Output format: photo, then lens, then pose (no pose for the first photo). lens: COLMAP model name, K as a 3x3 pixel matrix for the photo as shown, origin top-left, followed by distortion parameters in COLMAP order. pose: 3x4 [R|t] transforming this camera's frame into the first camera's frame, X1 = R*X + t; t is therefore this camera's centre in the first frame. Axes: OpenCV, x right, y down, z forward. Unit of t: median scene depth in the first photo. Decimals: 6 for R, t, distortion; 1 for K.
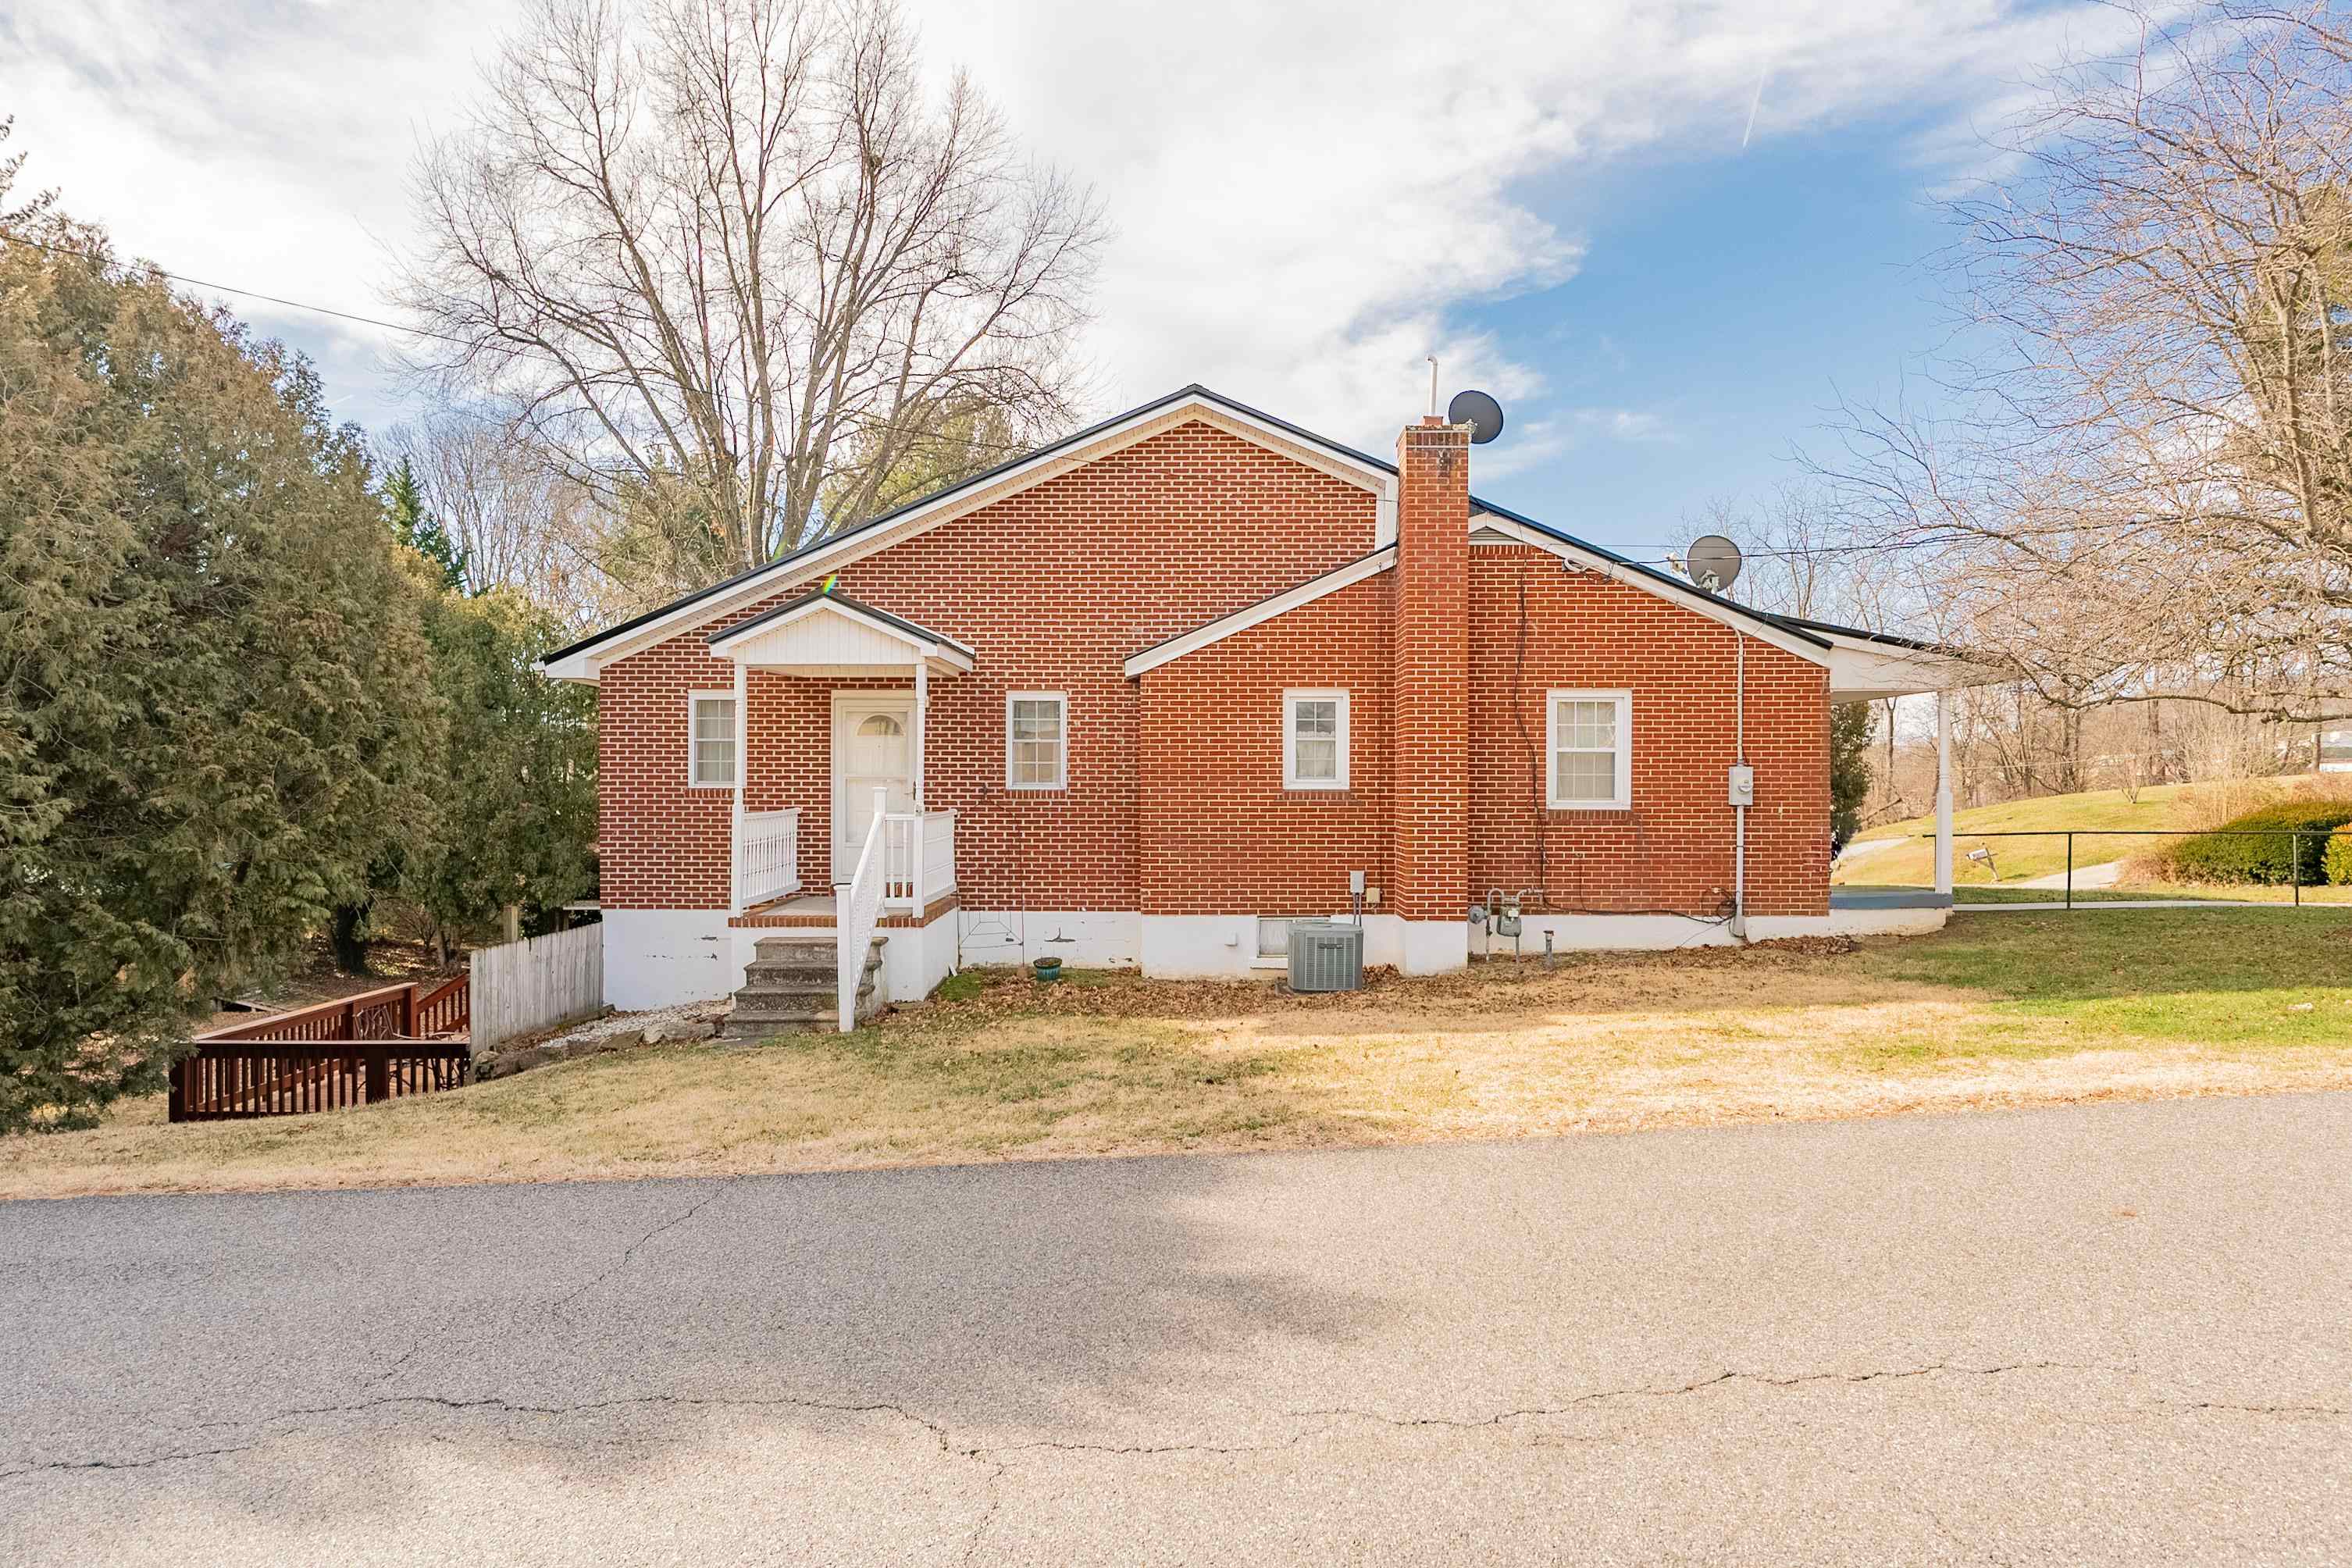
lens RADIAL K [[1295.8, 0, 1175.5], [0, 1295.8, 776.6], [0, 0, 1]] dist [-0.020316, 0.001637]
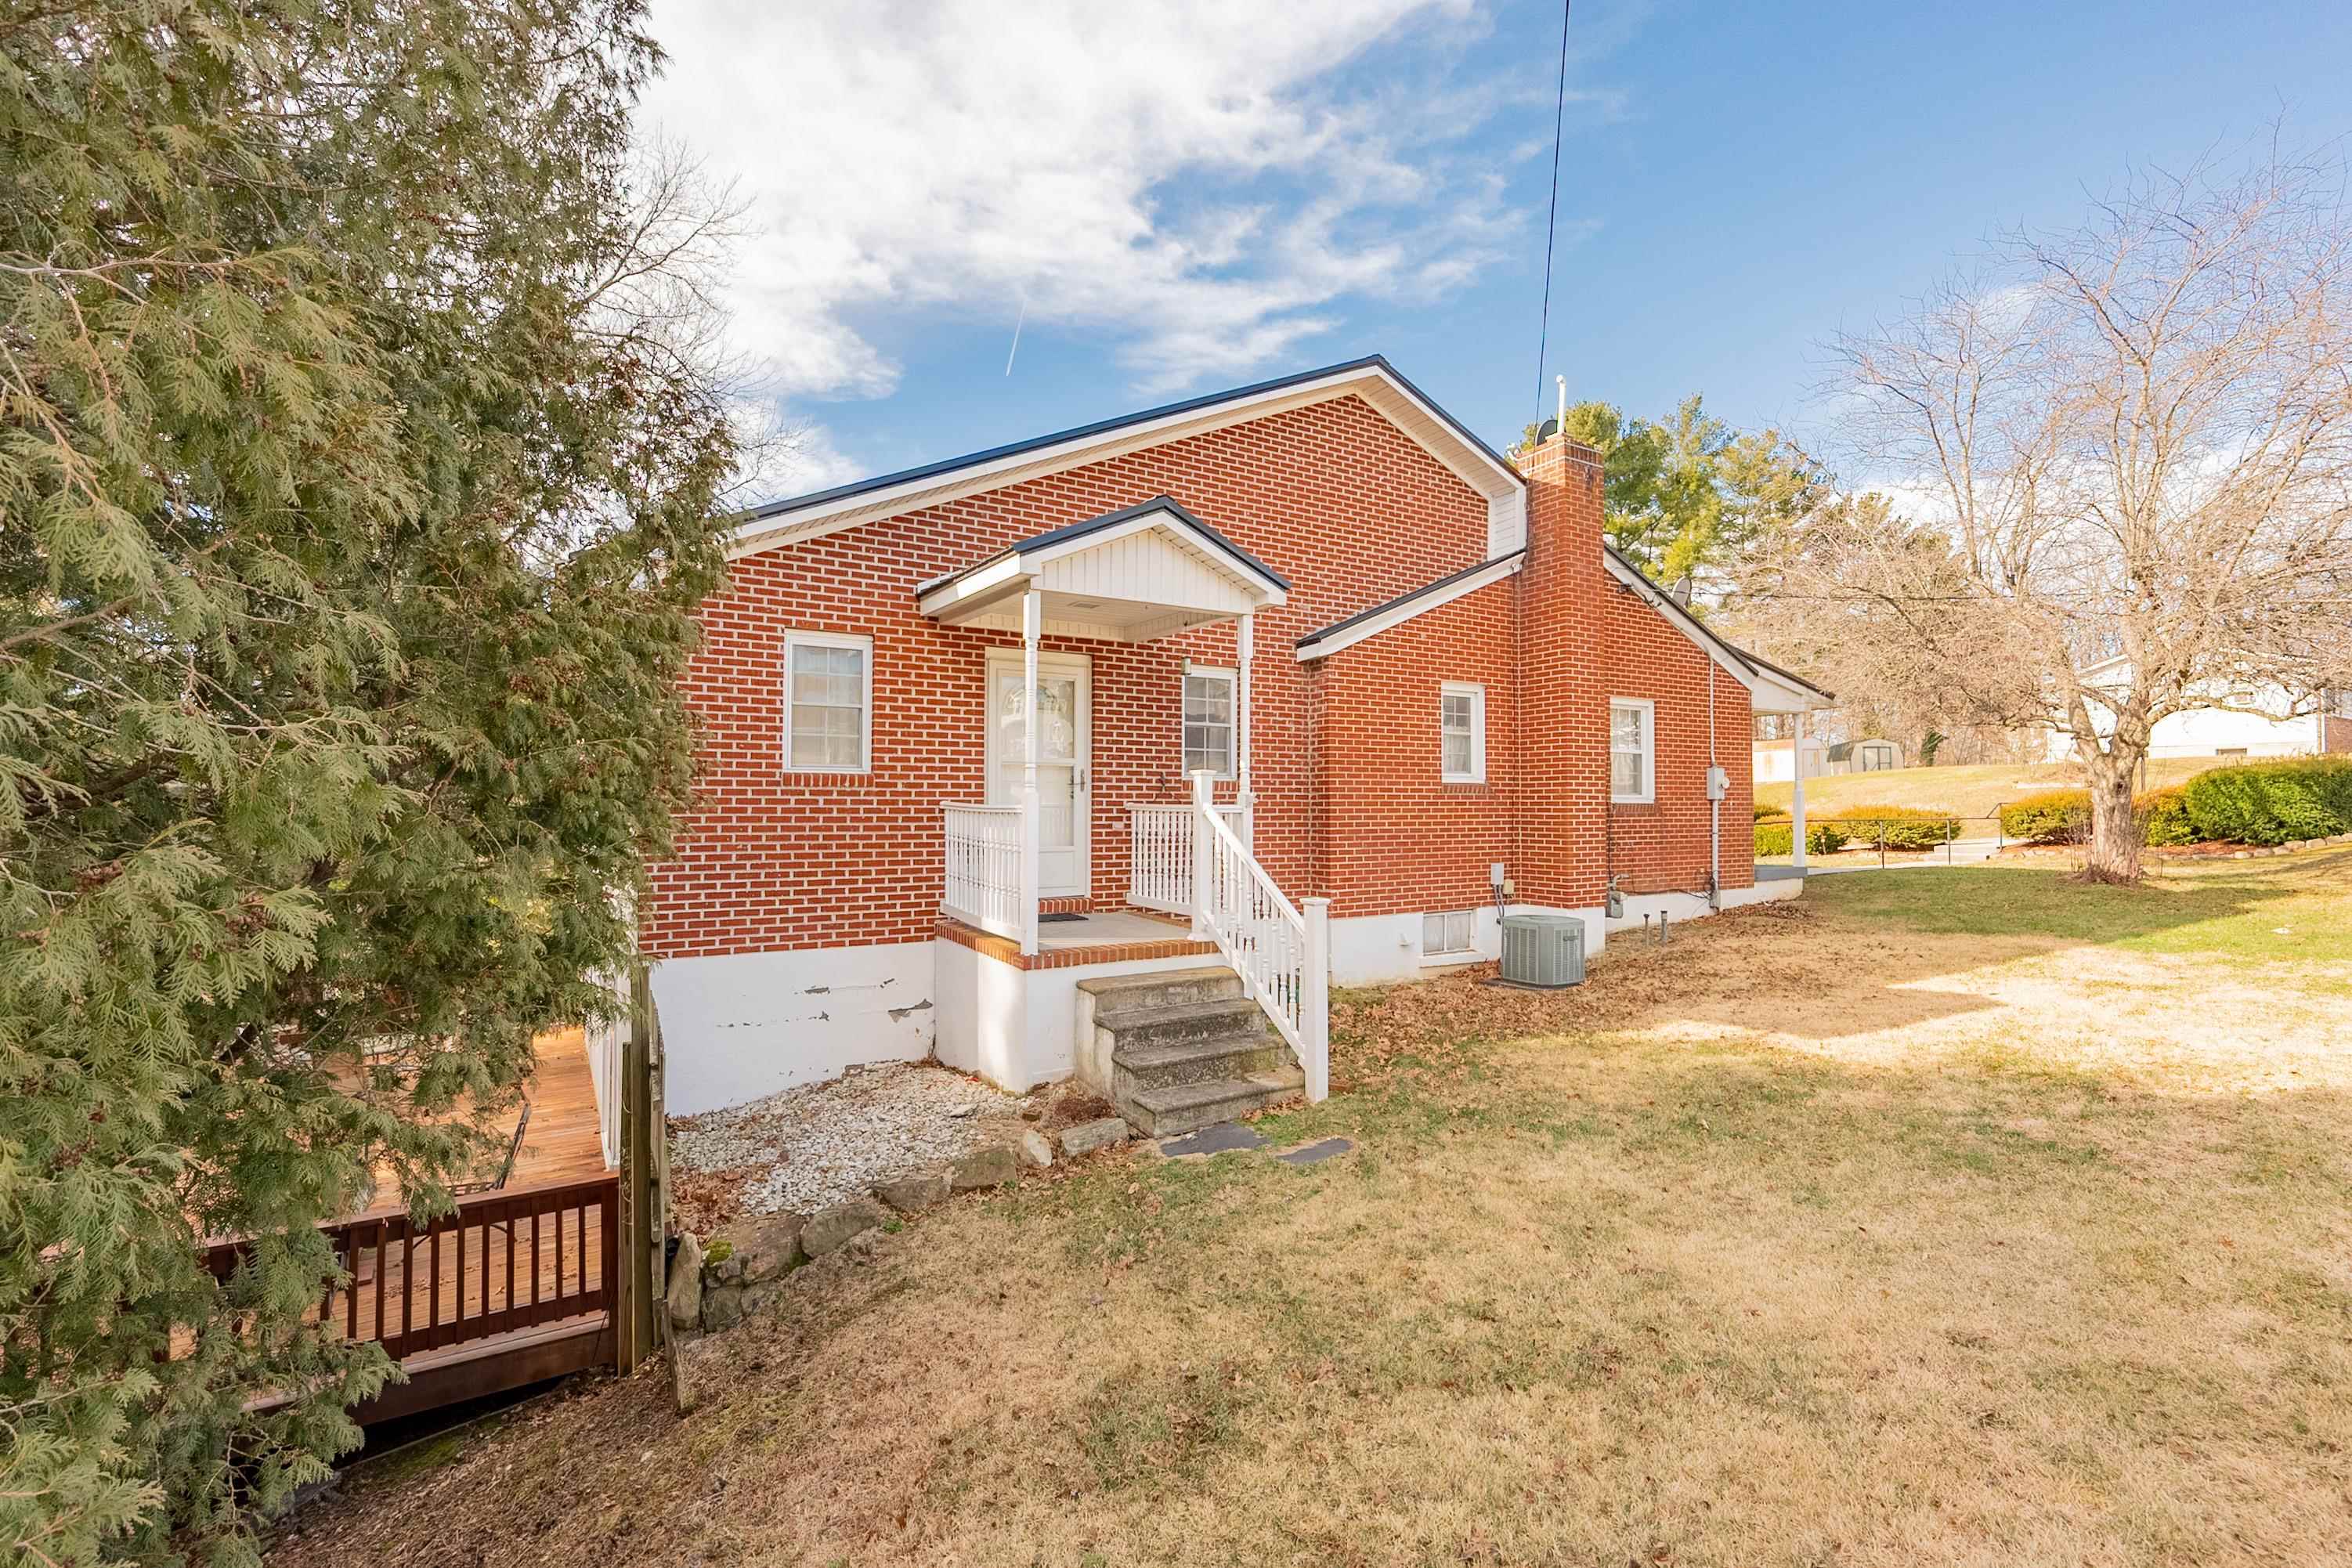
lens RADIAL K [[1056.1, 0, 1176.0], [0, 1056.1, 784.0], [0, 0, 1]] dist [0.001234, 0.000076]
pose [[0.832093, 0.009651, 0.554552, -0.529209], [-0.000146, 0.999852, -0.017183, 0.024274], [-0.554636, 0.014217, 0.831972, 0.440588]]
